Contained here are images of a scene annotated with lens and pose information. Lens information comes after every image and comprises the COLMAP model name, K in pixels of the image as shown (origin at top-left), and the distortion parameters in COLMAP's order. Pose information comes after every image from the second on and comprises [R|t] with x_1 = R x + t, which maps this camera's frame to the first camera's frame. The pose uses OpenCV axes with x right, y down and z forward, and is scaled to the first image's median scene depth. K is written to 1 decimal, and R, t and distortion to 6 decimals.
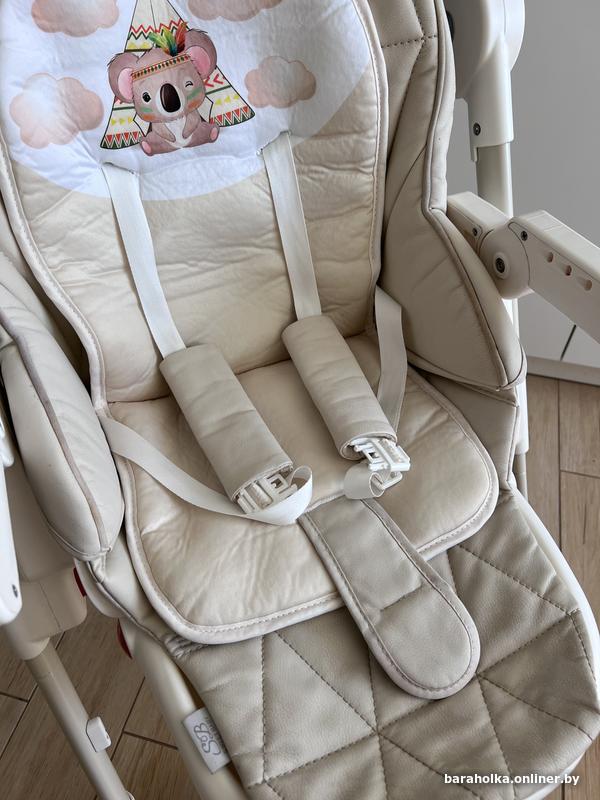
lens RADIAL K [[616.0, 0, 282.5], [0, 616.0, 401.5], [0, 0, 1]] dist [-0.003825, -0.004902]
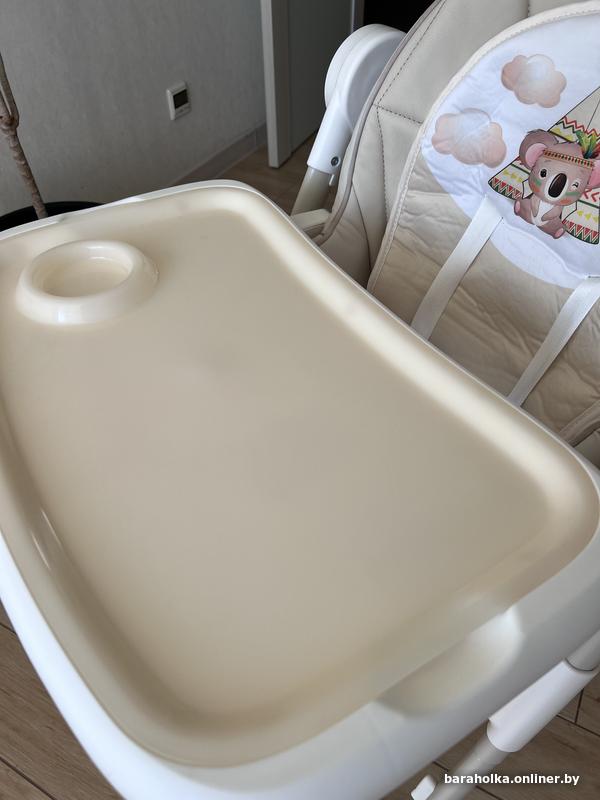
lens RADIAL K [[607.3, 0, 300.0], [0, 607.3, 400.0], [0, 0, 1]] dist [0.008098, -0.000507]
pose [[0.137716, 0.726425, -0.673306, 0.777075], [-0.729364, 0.534296, 0.427265, -0.415054], [0.670121, 0.432244, 0.603409, 0.187064]]
